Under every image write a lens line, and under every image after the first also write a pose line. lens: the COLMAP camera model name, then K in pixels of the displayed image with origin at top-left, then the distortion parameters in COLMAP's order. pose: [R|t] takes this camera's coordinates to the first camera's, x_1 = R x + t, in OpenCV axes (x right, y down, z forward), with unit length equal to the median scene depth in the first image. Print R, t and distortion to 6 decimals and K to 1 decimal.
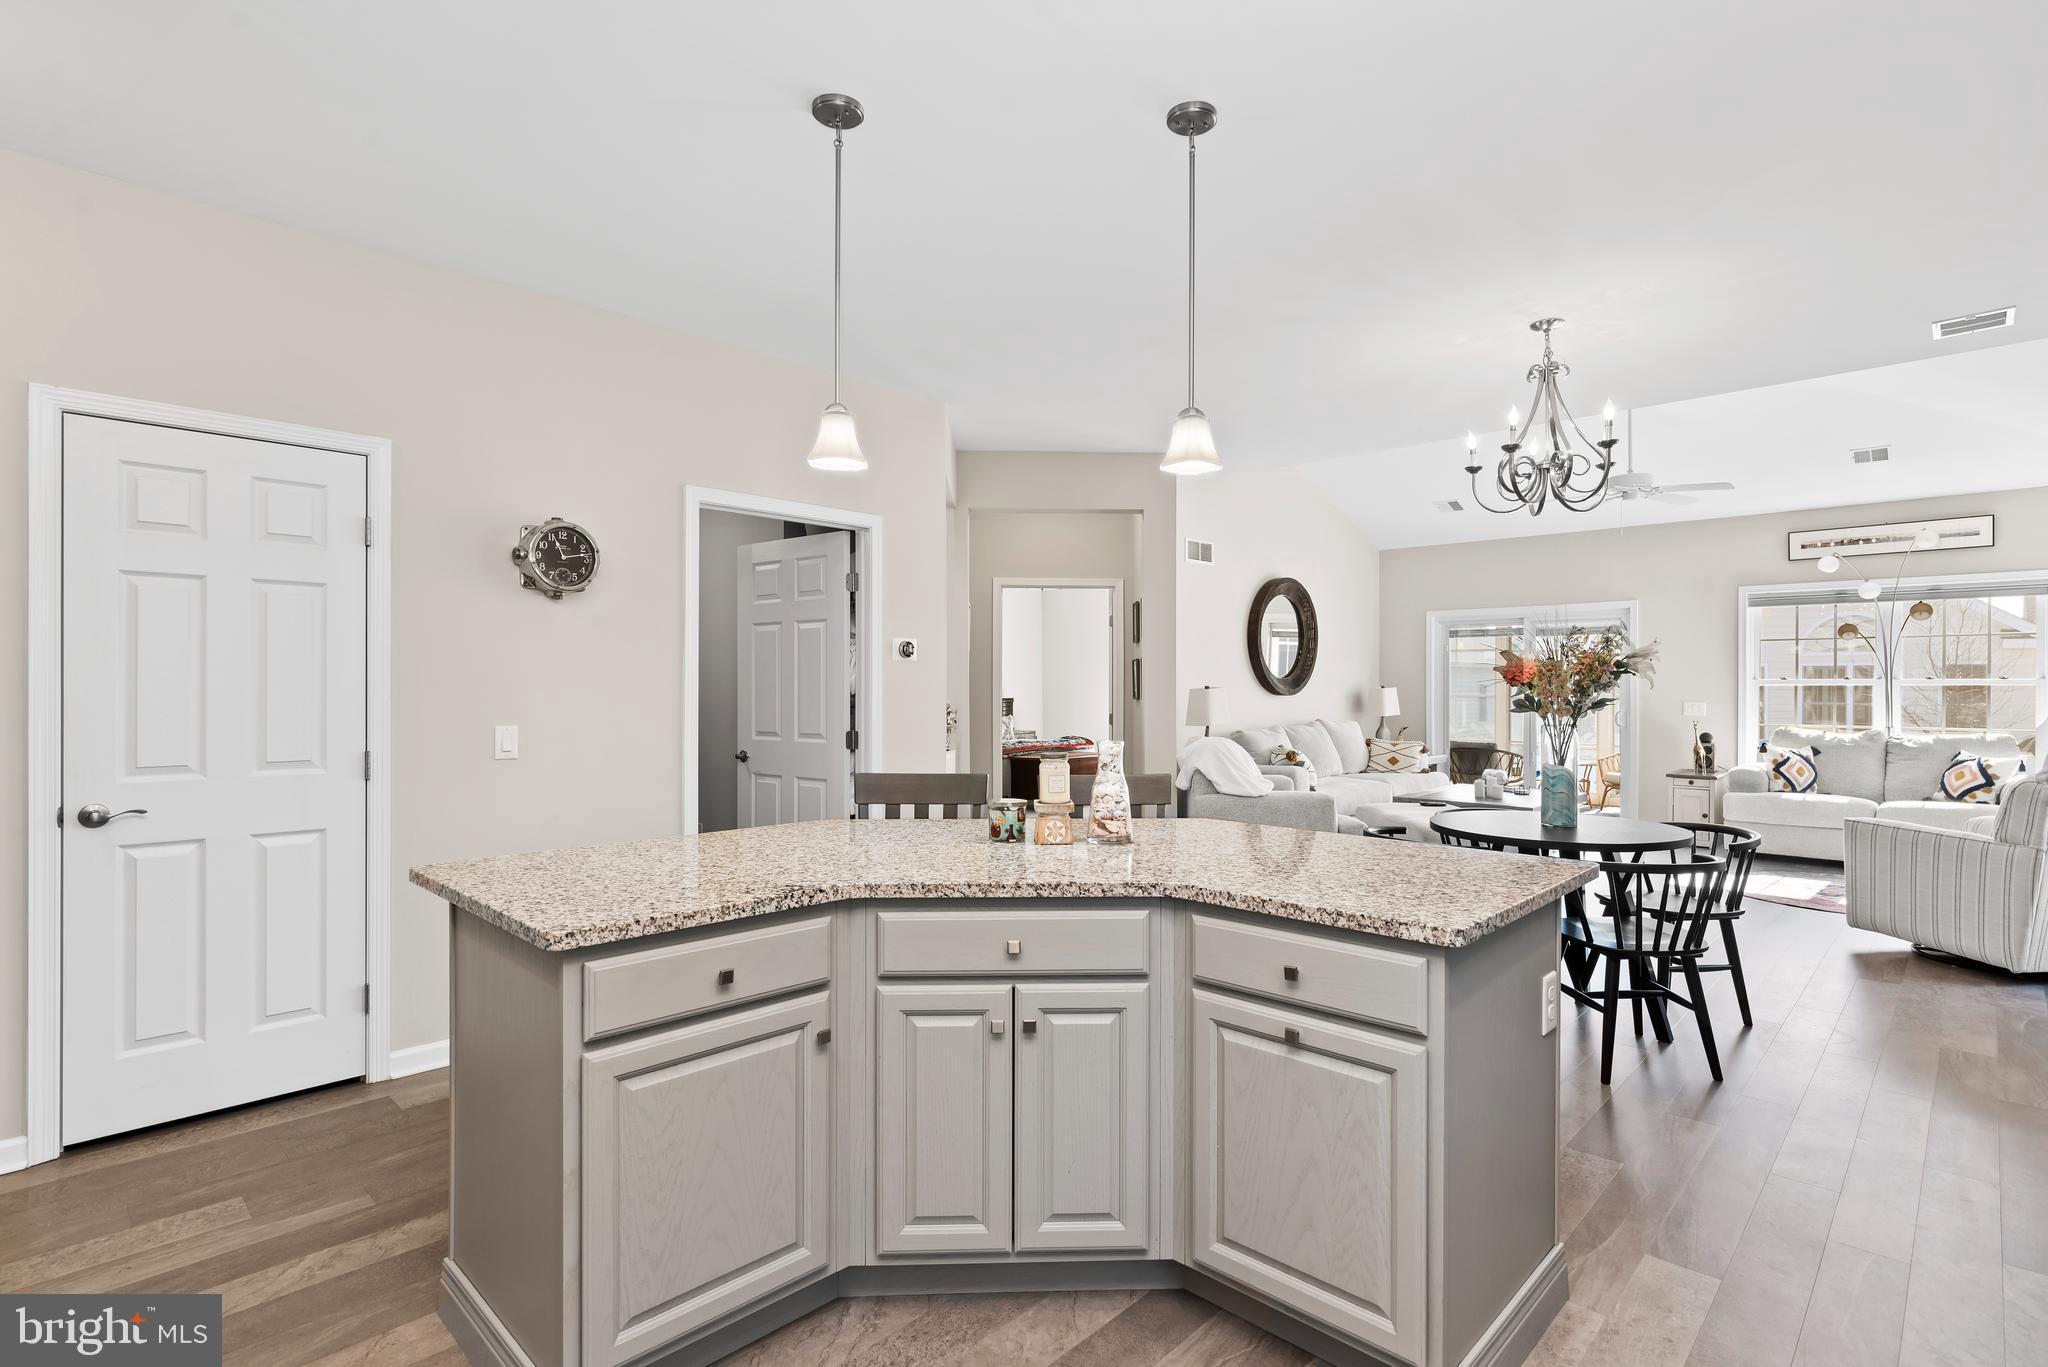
lens RADIAL K [[1008.8, 0, 1047.0], [0, 1008.8, 688.4], [0, 0, 1]] dist [0.003515, 0.001032]
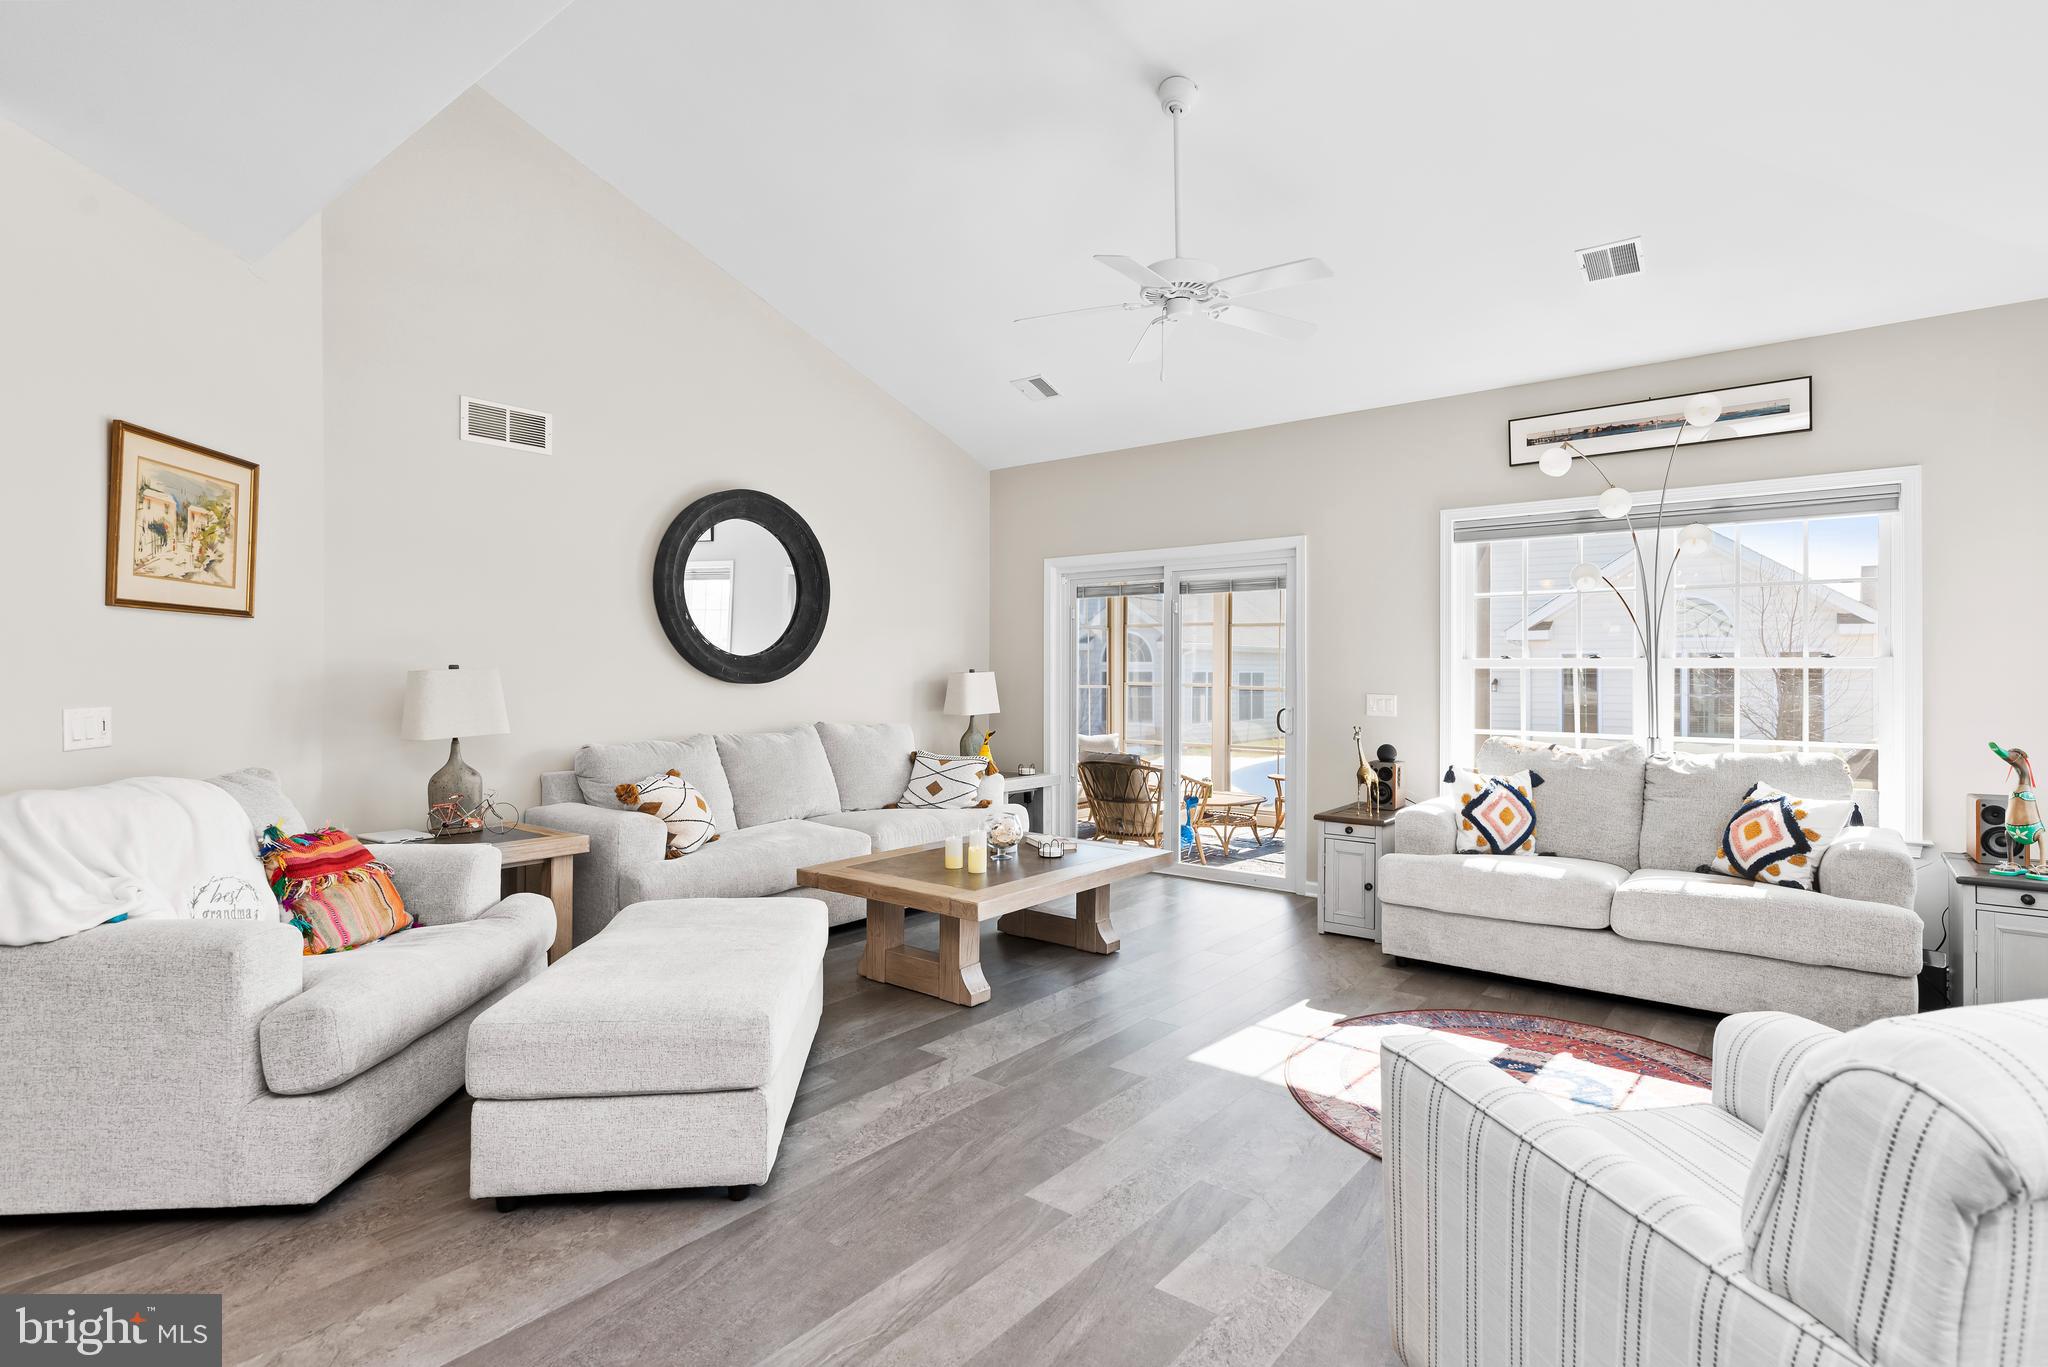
lens RADIAL K [[1000.2, 0, 1058.4], [0, 1000.2, 669.6], [0, 0, 1]] dist [0.000015, -0.000052]
pose [[0.995867, 0.002932, 0.090775, 0.444820], [-0.002202, 0.999964, -0.008144, 0.003836], [-0.090795, 0.007911, 0.995838, 0.460169]]
